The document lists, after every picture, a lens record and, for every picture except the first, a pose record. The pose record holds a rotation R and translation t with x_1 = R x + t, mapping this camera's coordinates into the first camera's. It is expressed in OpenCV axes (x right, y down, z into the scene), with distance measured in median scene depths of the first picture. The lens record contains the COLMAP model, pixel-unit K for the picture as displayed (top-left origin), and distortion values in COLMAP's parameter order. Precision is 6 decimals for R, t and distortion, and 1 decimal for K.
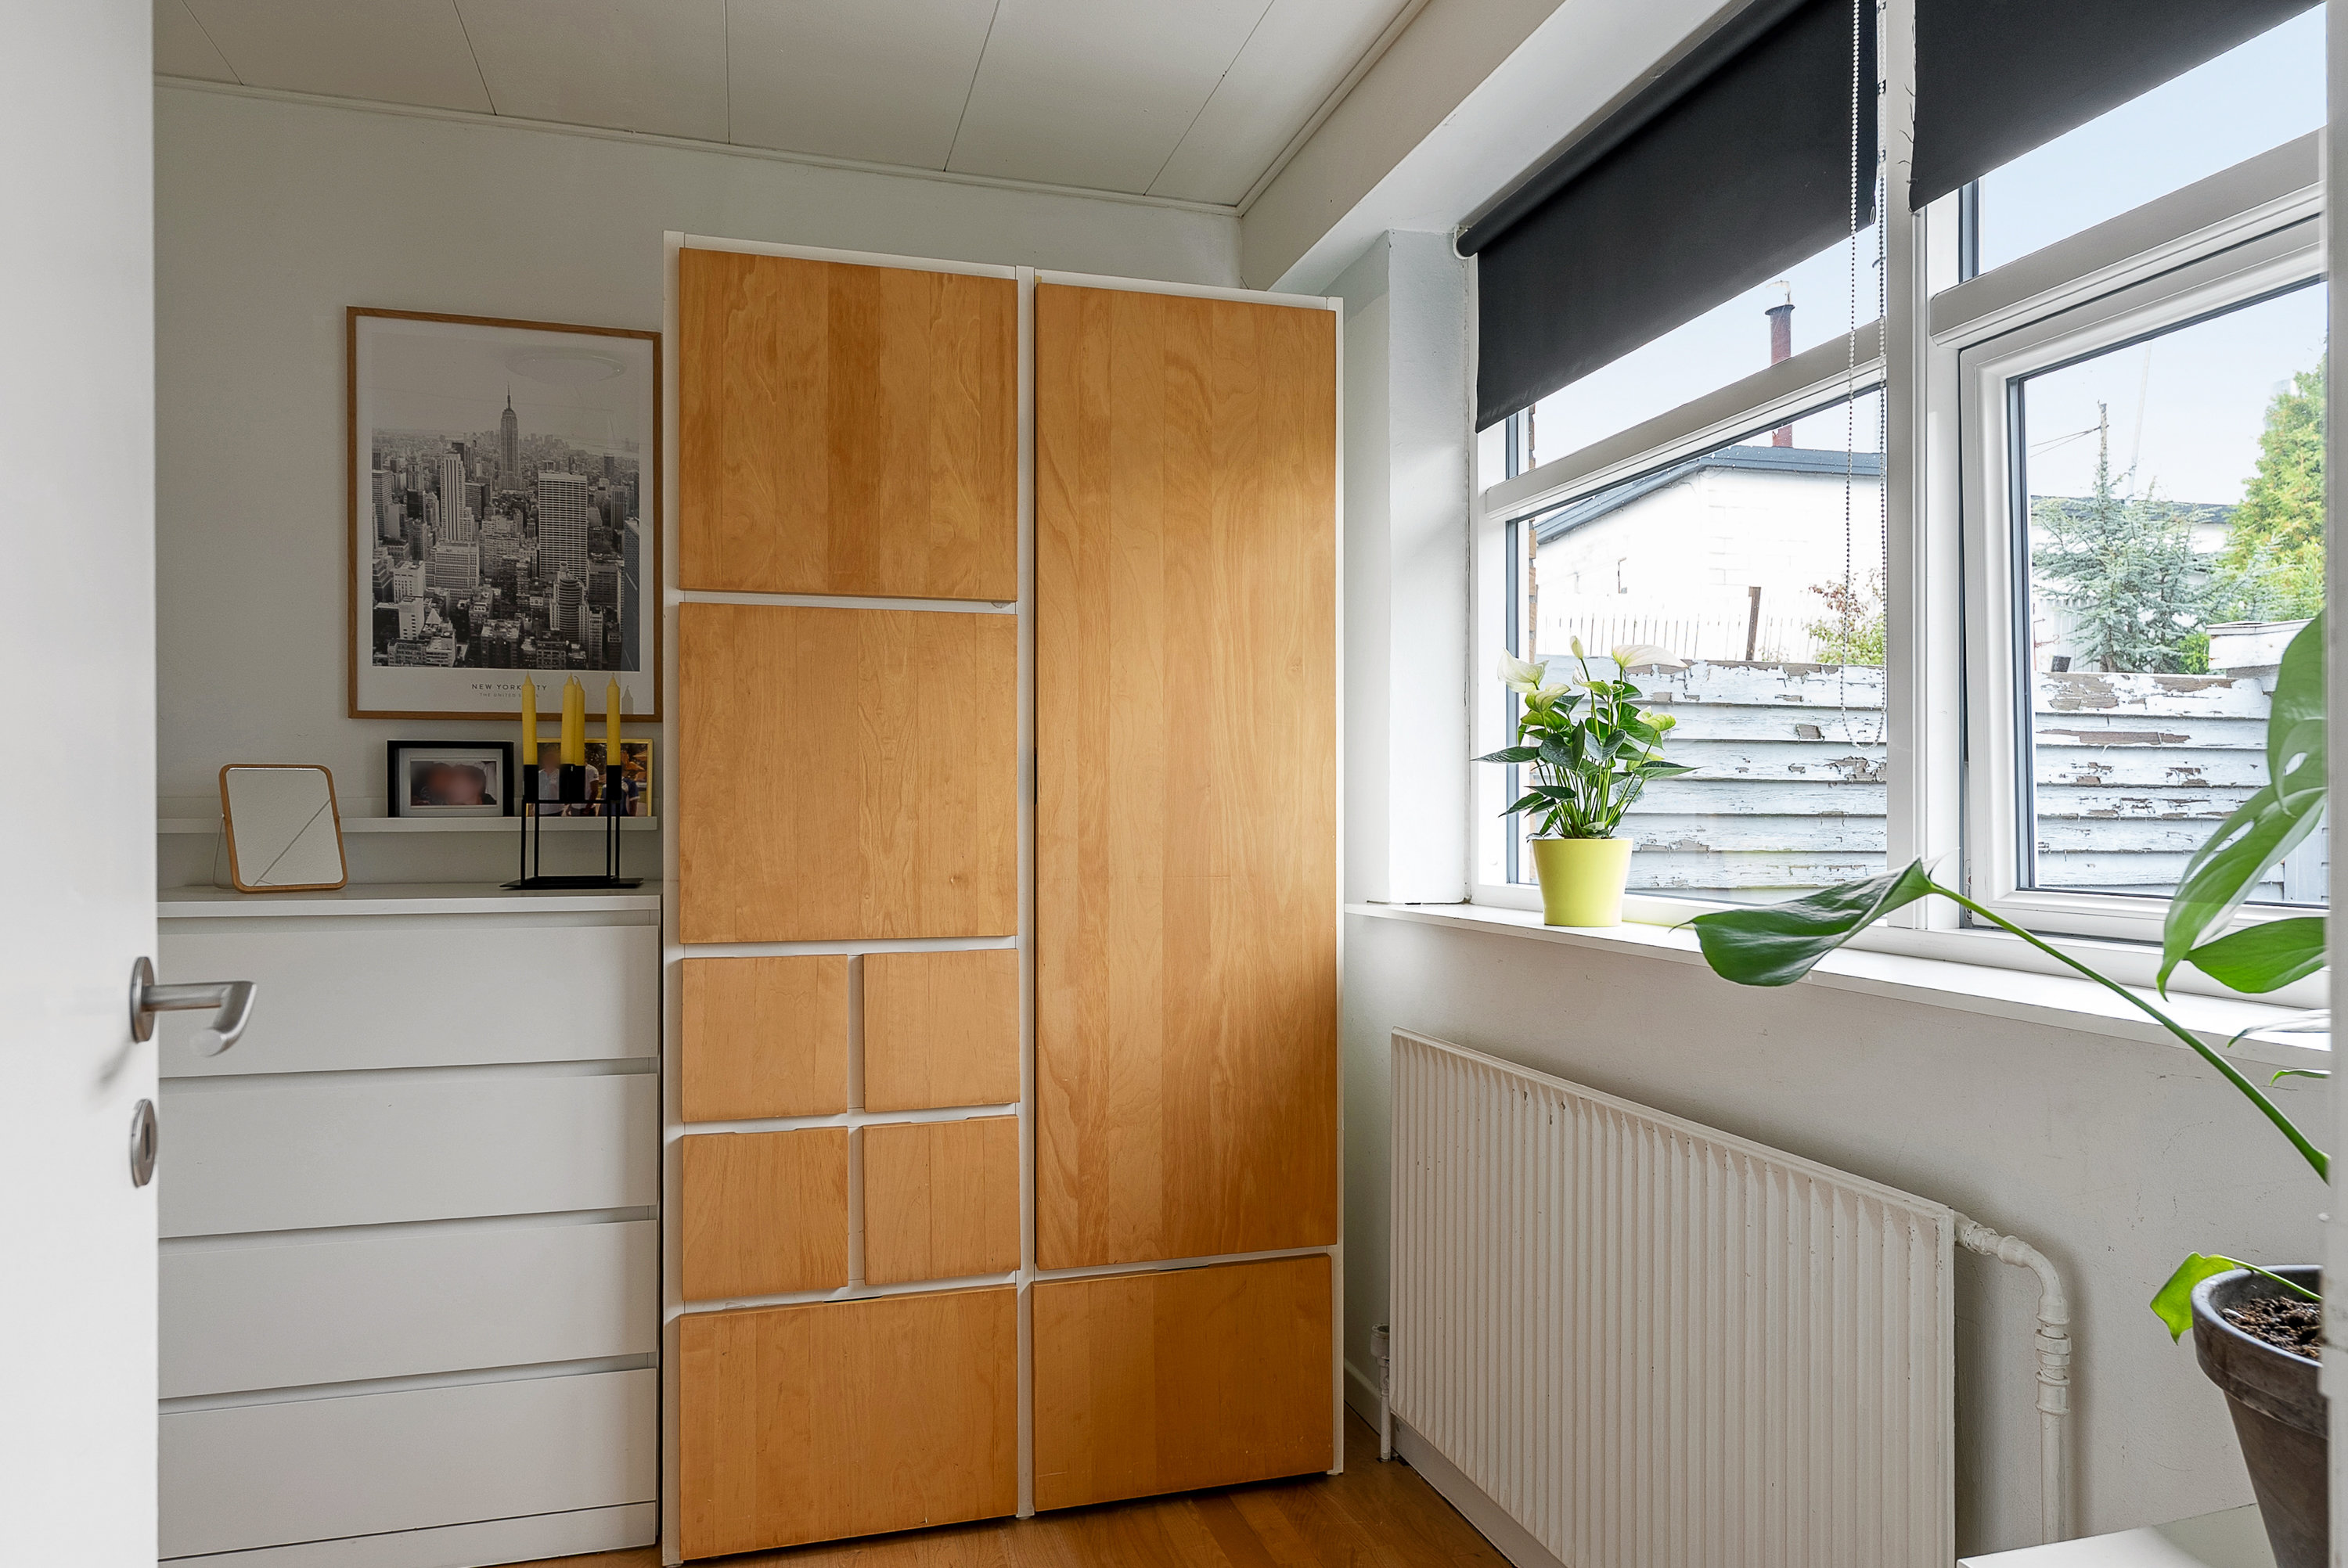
lens RADIAL K [[1431.4, 0, 1172.4], [0, 1431.4, 786.2], [0, 0, 1]] dist [-0.003070, 0.000575]
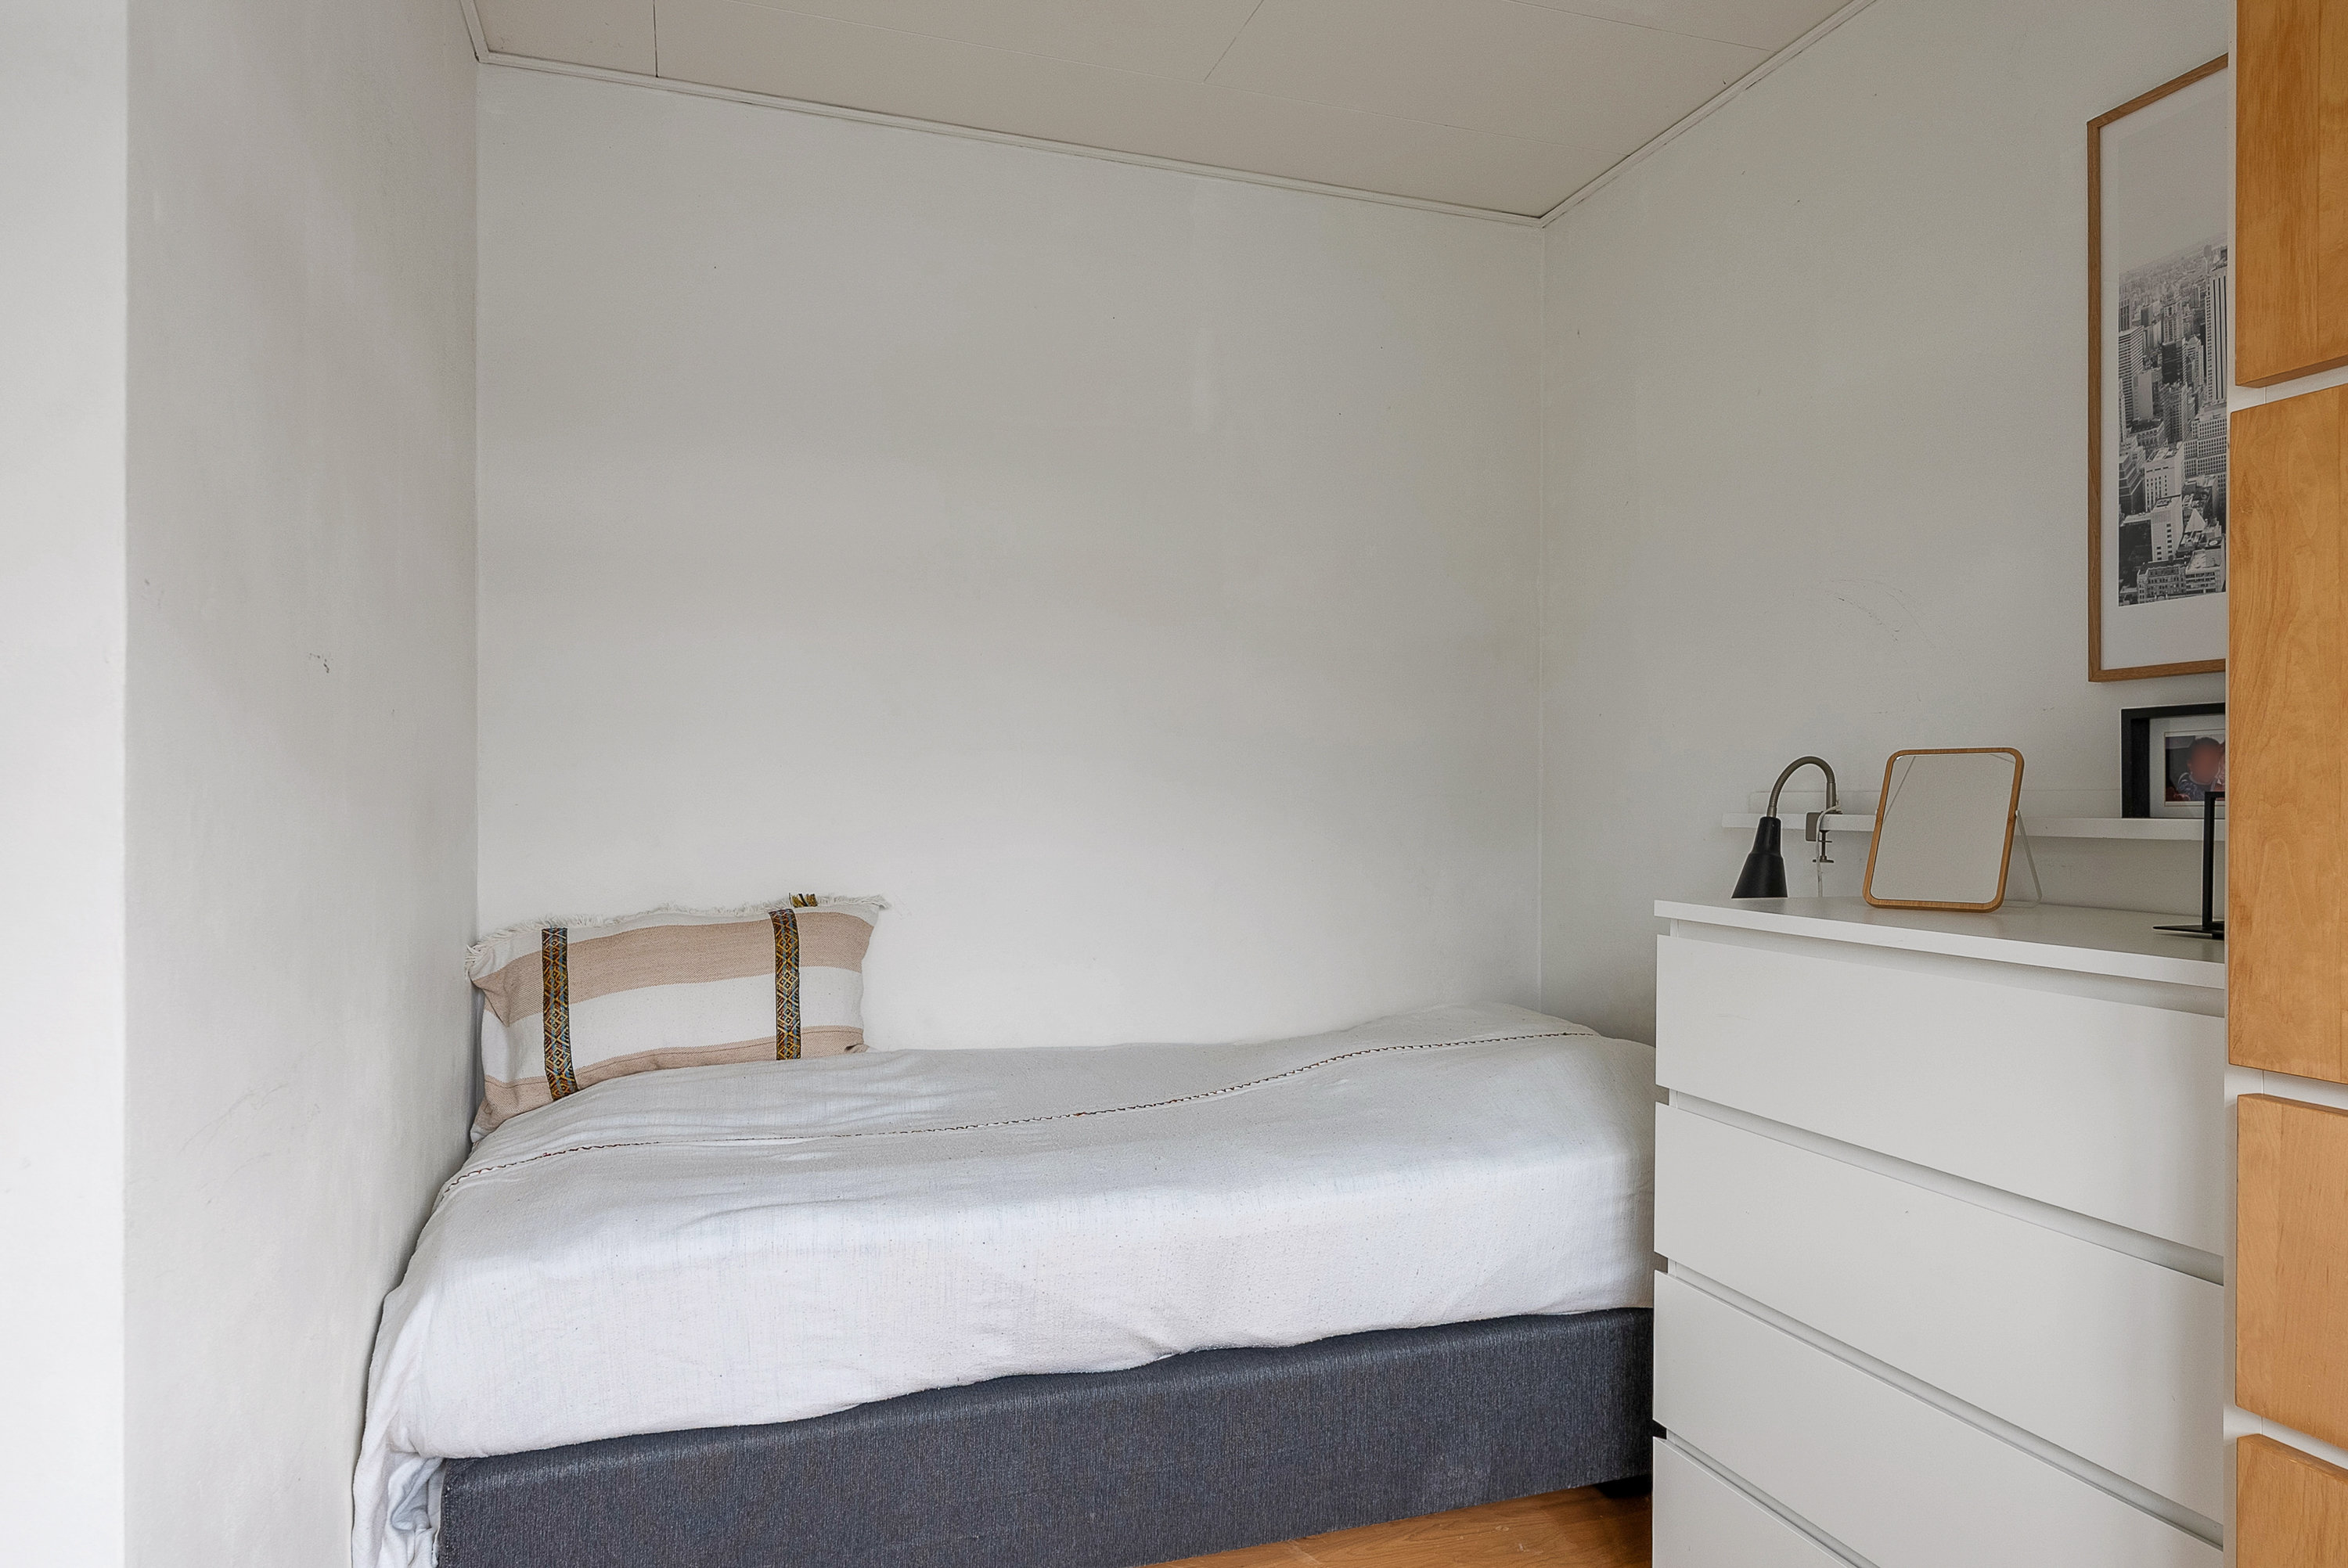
lens RADIAL K [[1431.4, 0, 1175.7], [0, 1431.4, 792.0], [0, 0, 1]] dist [-0.003070, 0.000575]
pose [[0.034683, 0.000586, -0.999398, 0.140261], [0.000623, 1.000000, 0.000608, 0.008416], [0.999398, -0.000644, 0.034682, 0.501193]]
